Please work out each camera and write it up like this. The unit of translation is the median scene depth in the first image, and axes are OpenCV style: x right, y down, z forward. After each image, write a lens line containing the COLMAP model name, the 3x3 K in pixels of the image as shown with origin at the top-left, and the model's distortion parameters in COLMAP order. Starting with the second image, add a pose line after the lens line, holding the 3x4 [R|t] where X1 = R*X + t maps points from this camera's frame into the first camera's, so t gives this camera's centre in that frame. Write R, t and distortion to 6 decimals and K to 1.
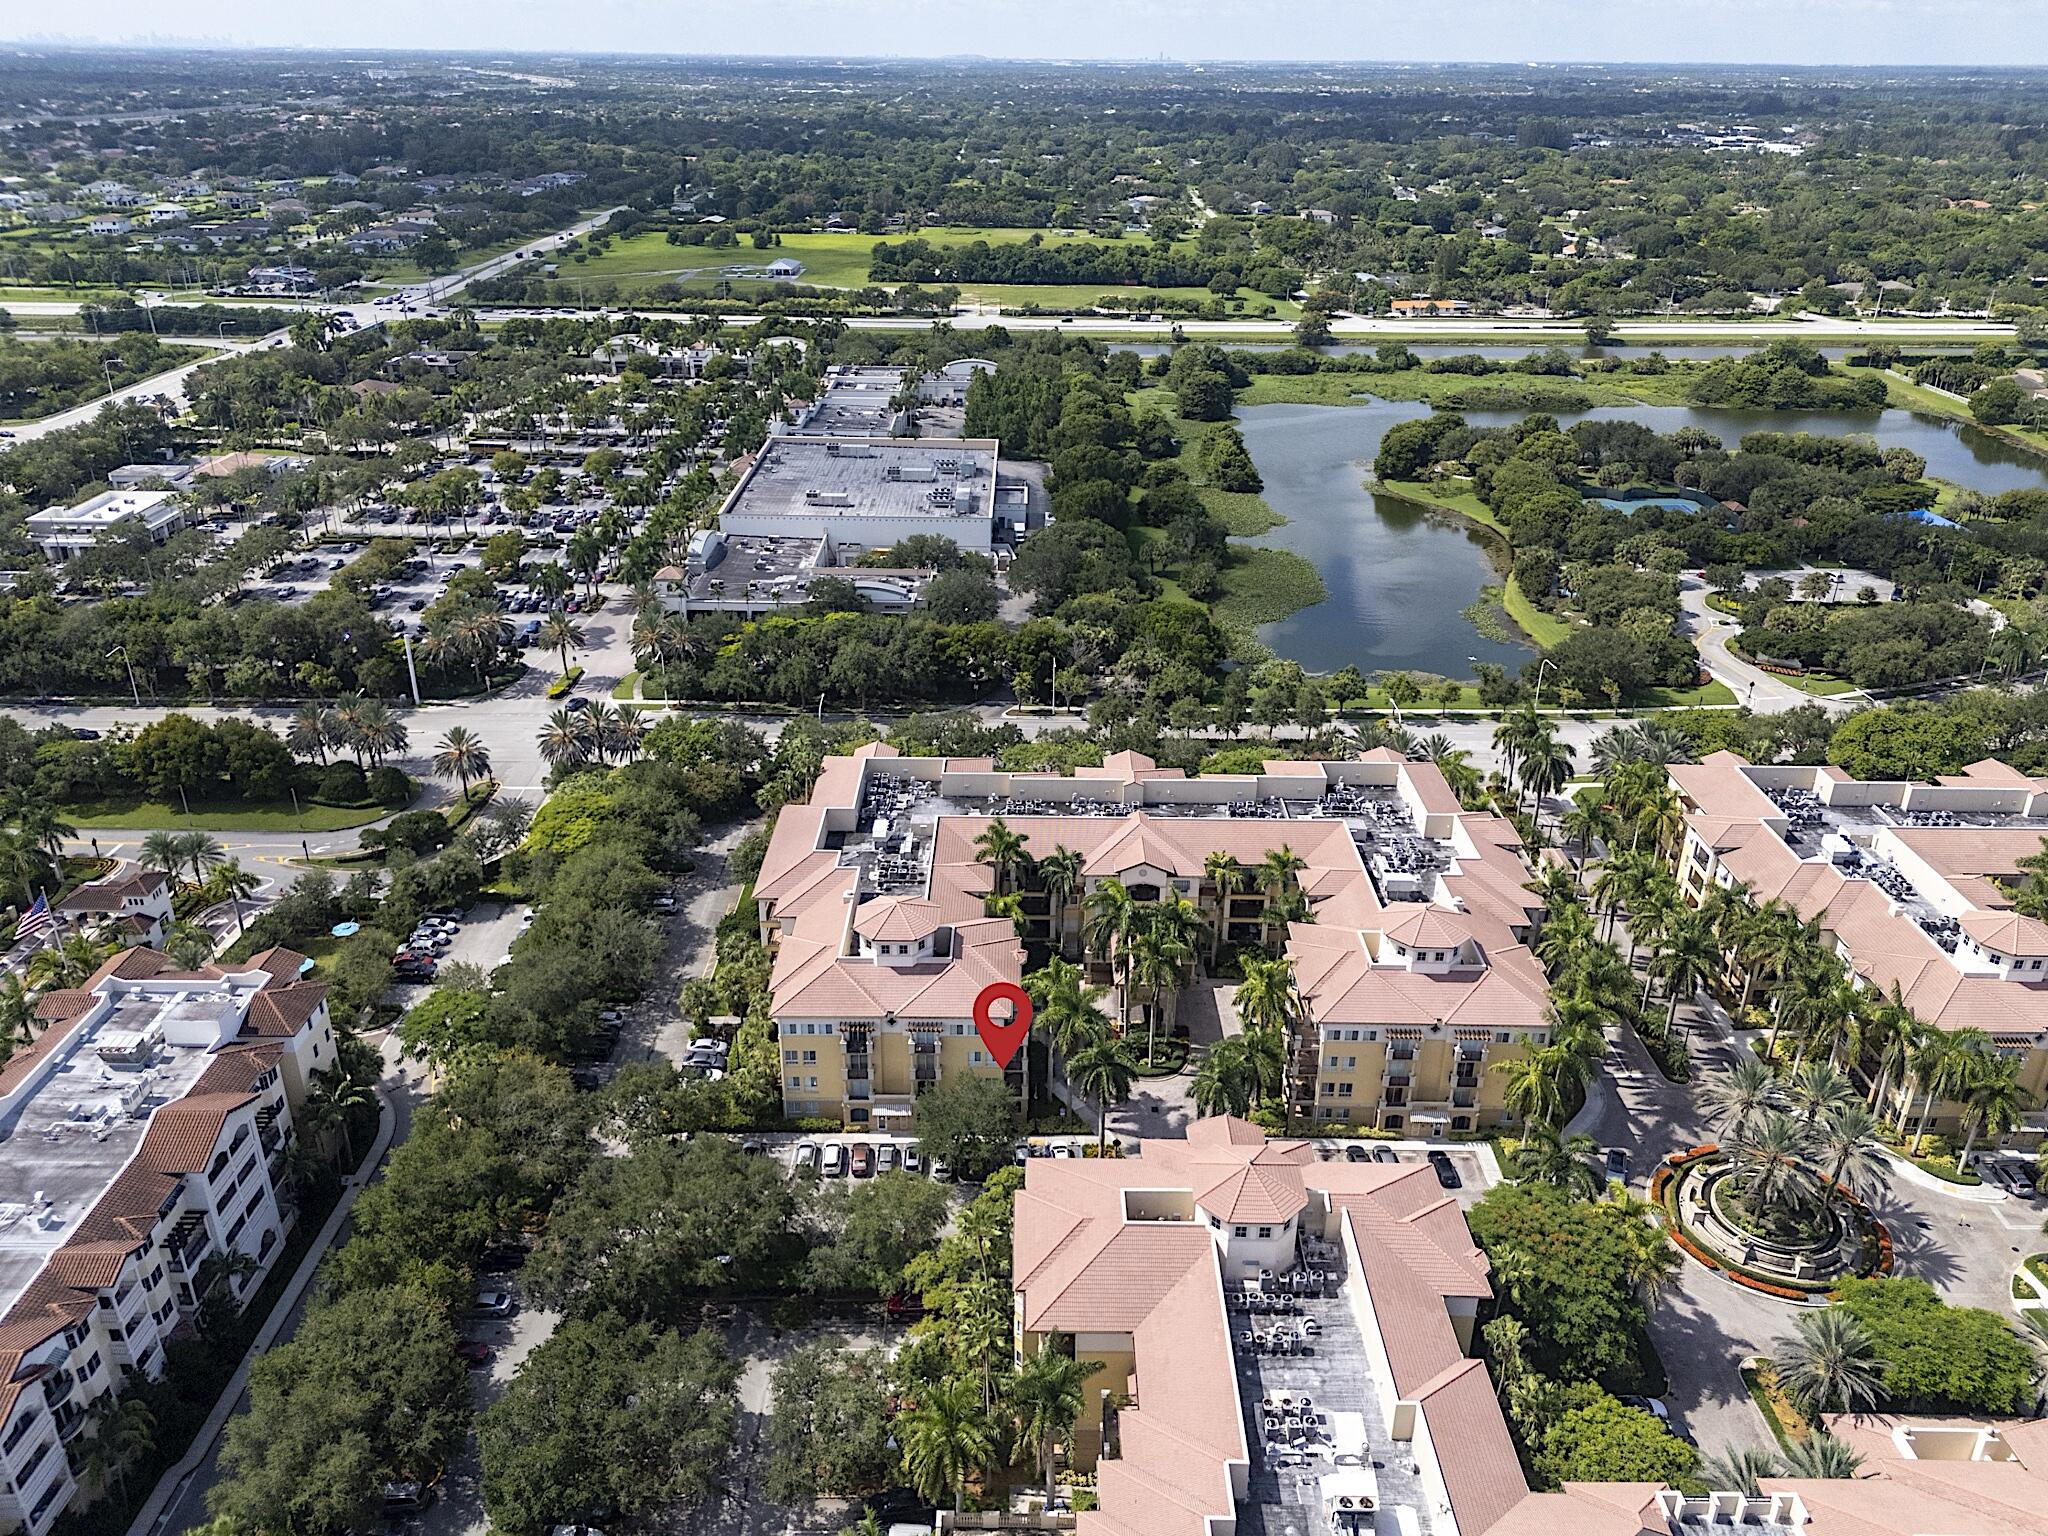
lens RADIAL K [[1443.5, 0, 1047.3], [0, 1443.5, 766.2], [0, 0, 1]] dist [0.077136, -0.074343]
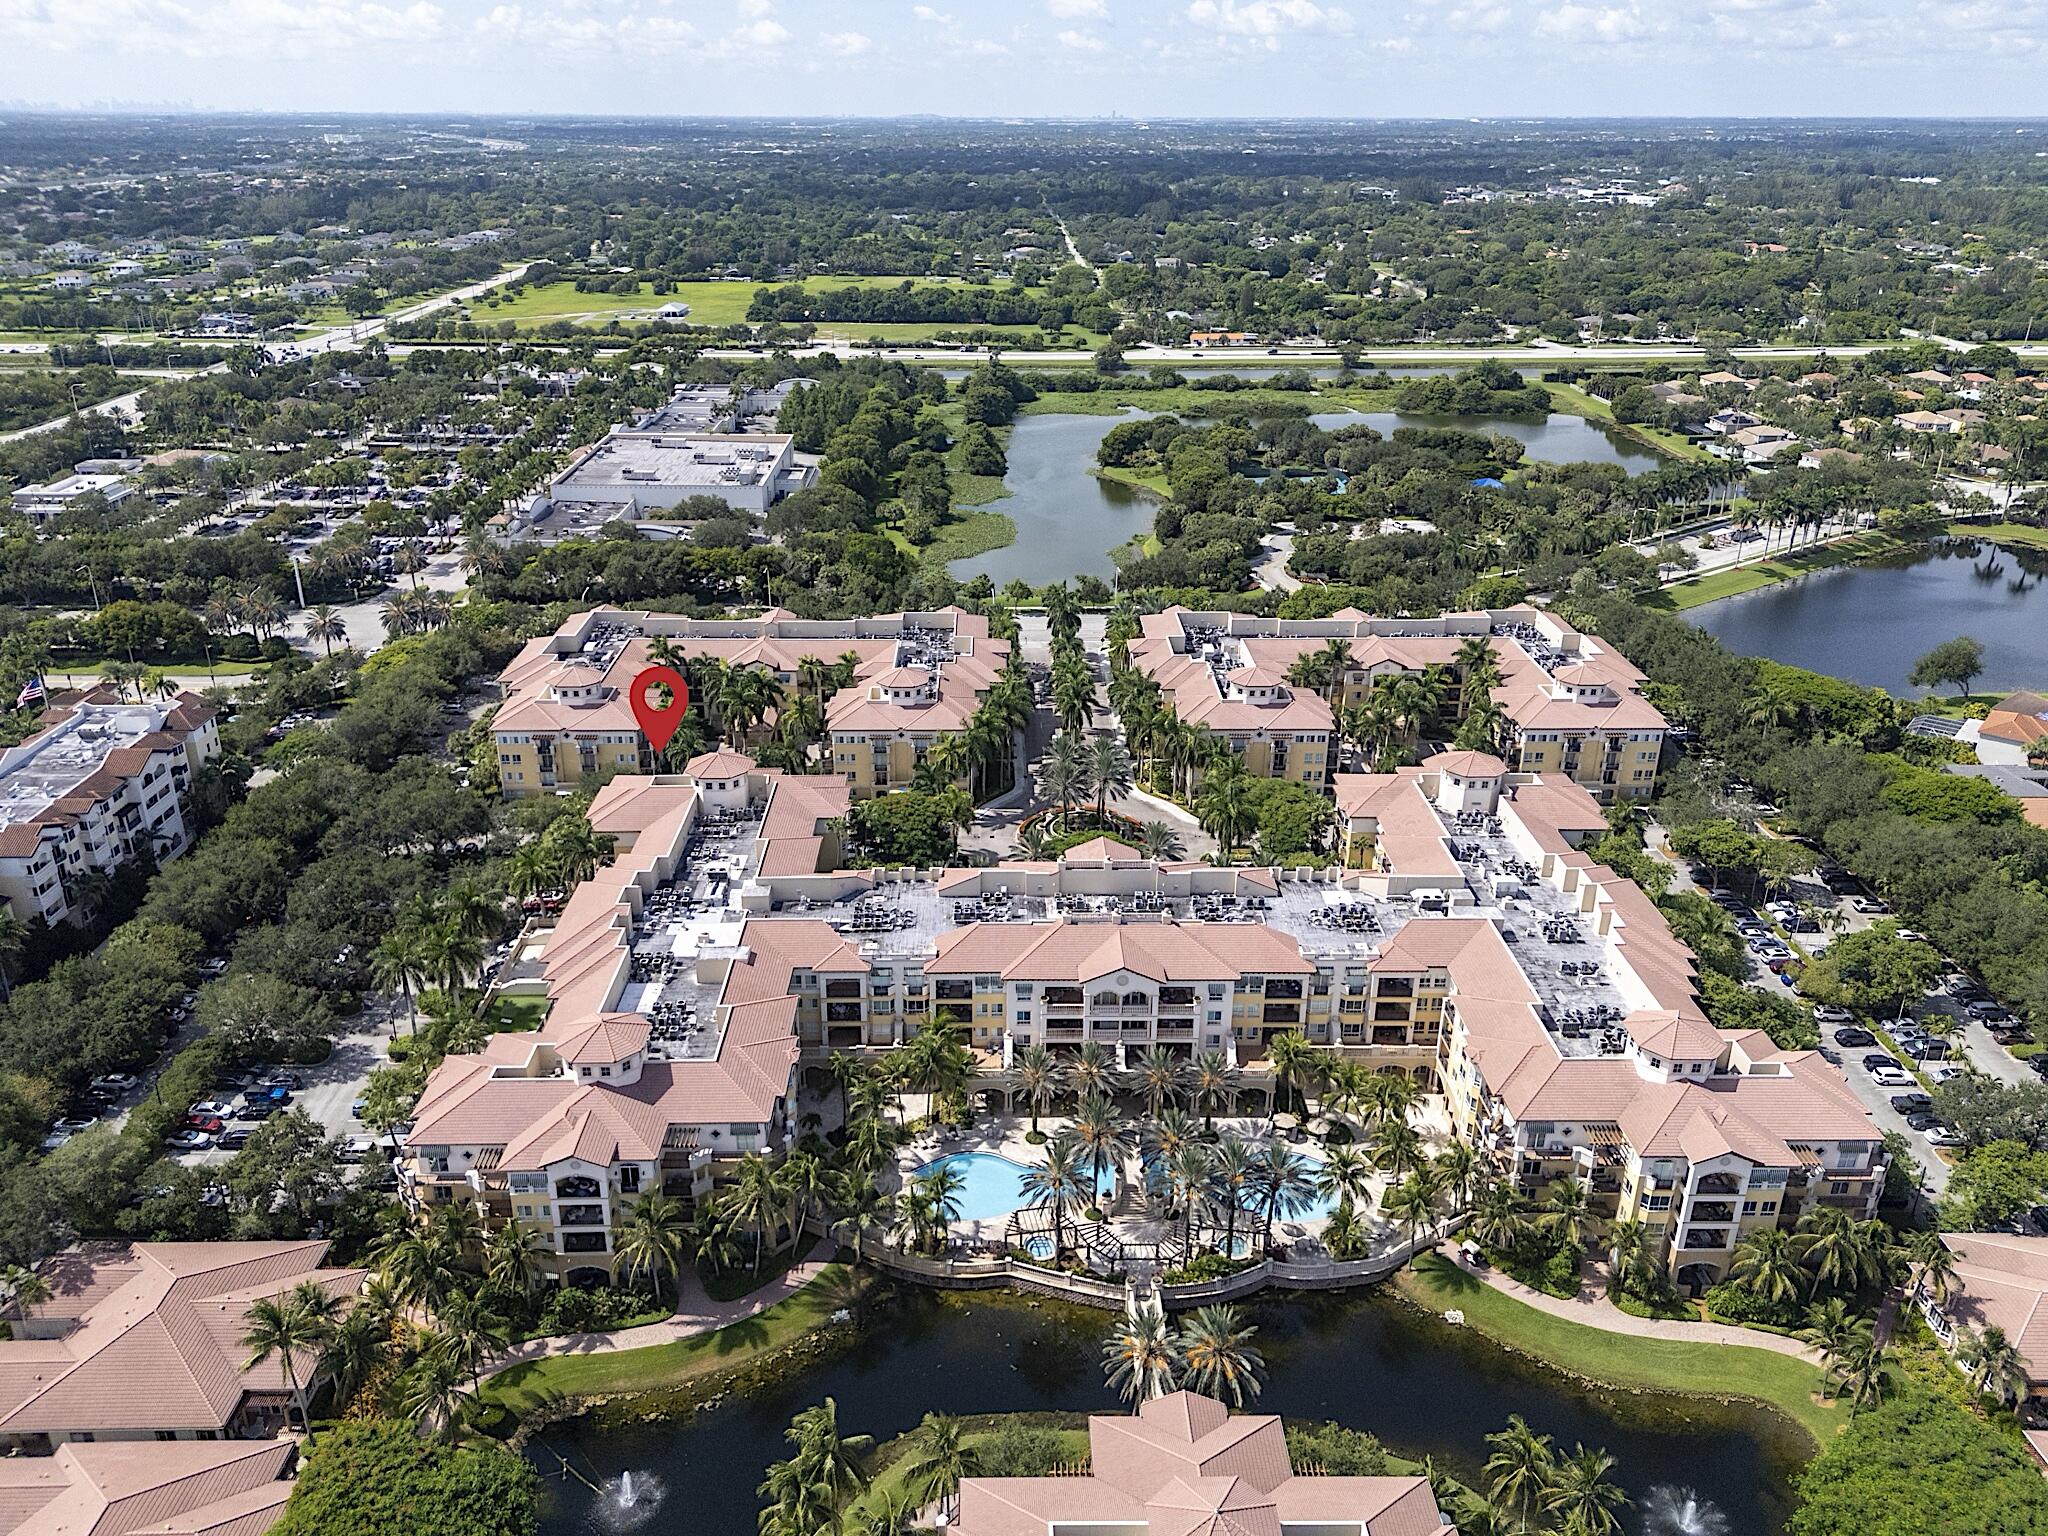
lens RADIAL K [[1495.9, 0, 1022.7], [0, 1495.9, 772.5], [0, 0, 1]] dist [0.084412, -0.089412]
pose [[0.999967, -0.007737, -0.002324, 0.126599], [0.007635, 0.999128, -0.041040, 0.090944], [0.002639, 0.041020, 0.999155, -0.212237]]
